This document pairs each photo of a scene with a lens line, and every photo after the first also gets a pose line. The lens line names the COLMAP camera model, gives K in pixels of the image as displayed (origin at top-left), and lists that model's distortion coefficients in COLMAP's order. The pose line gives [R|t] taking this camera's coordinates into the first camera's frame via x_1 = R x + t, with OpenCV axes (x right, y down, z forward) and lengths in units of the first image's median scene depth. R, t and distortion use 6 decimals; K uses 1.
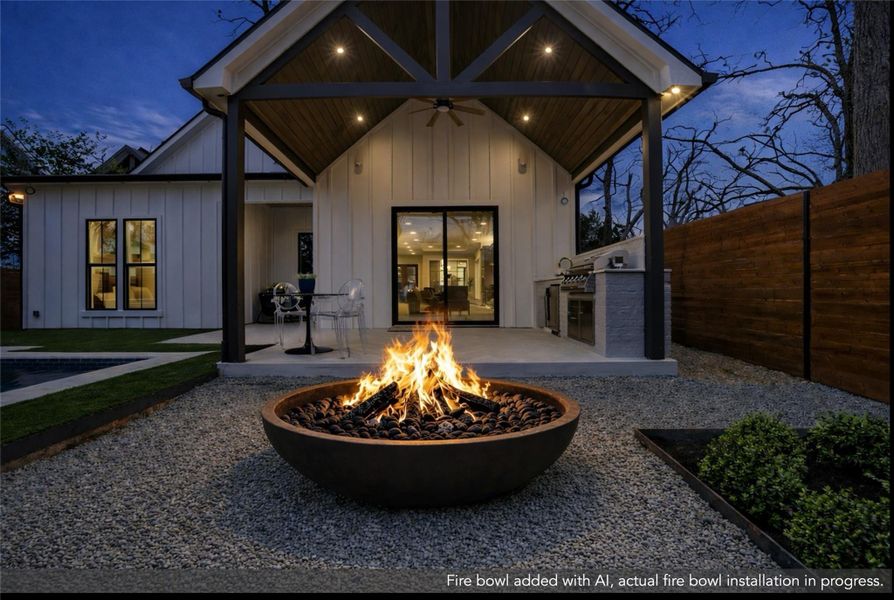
lens RADIAL K [[374.5, 0, 447.0], [0, 374.5, 300.0], [0, 0, 1]] dist [0.001185, 0.000390]
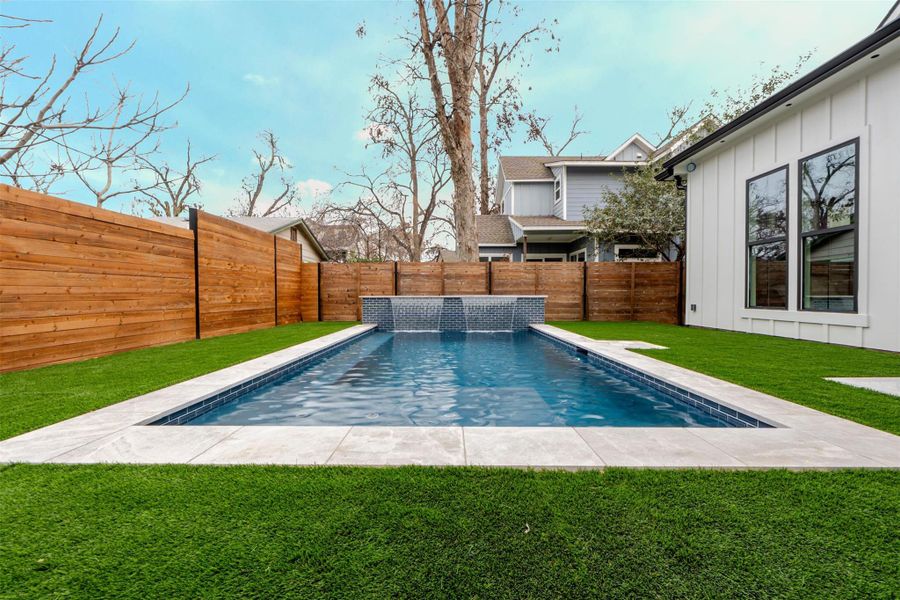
lens RADIAL K [[373.6, 0, 450.0], [0, 373.6, 300.0], [0, 0, 1]] dist [-0.001786, -0.000291]
pose [[0.050817, 0.032847, -0.998168, -0.286295], [-0.038350, 0.998786, 0.030915, 0.015319], [0.997971, 0.036708, 0.052015, 0.426556]]
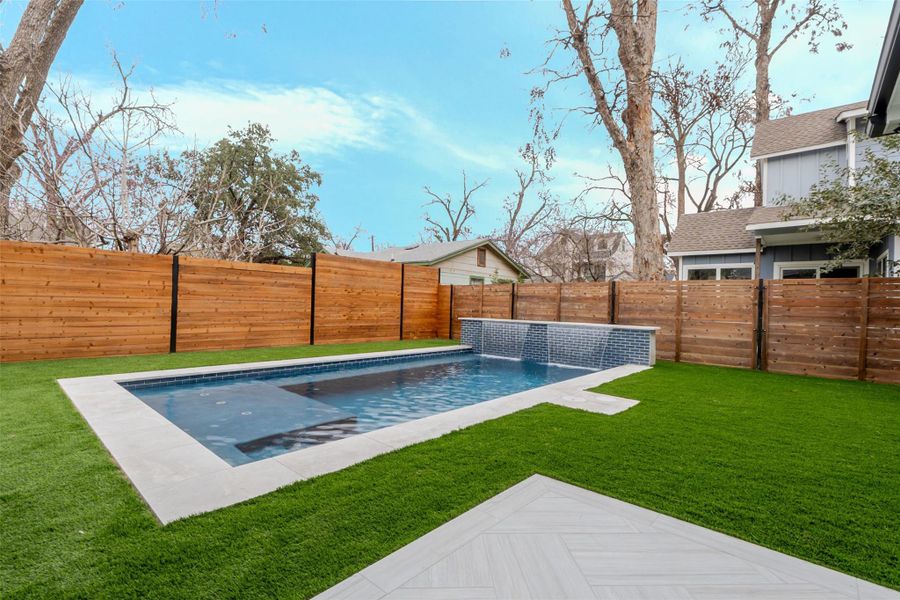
lens RADIAL K [[417.4, 0, 450.0], [0, 417.4, 300.0], [0, 0, 1]] dist [0.000990, -0.000138]
pose [[-0.618844, -0.008257, -0.785470, -0.366068], [-0.047352, 0.998518, 0.026811, -0.034042], [0.784085, 0.053786, -0.618318, 0.928452]]
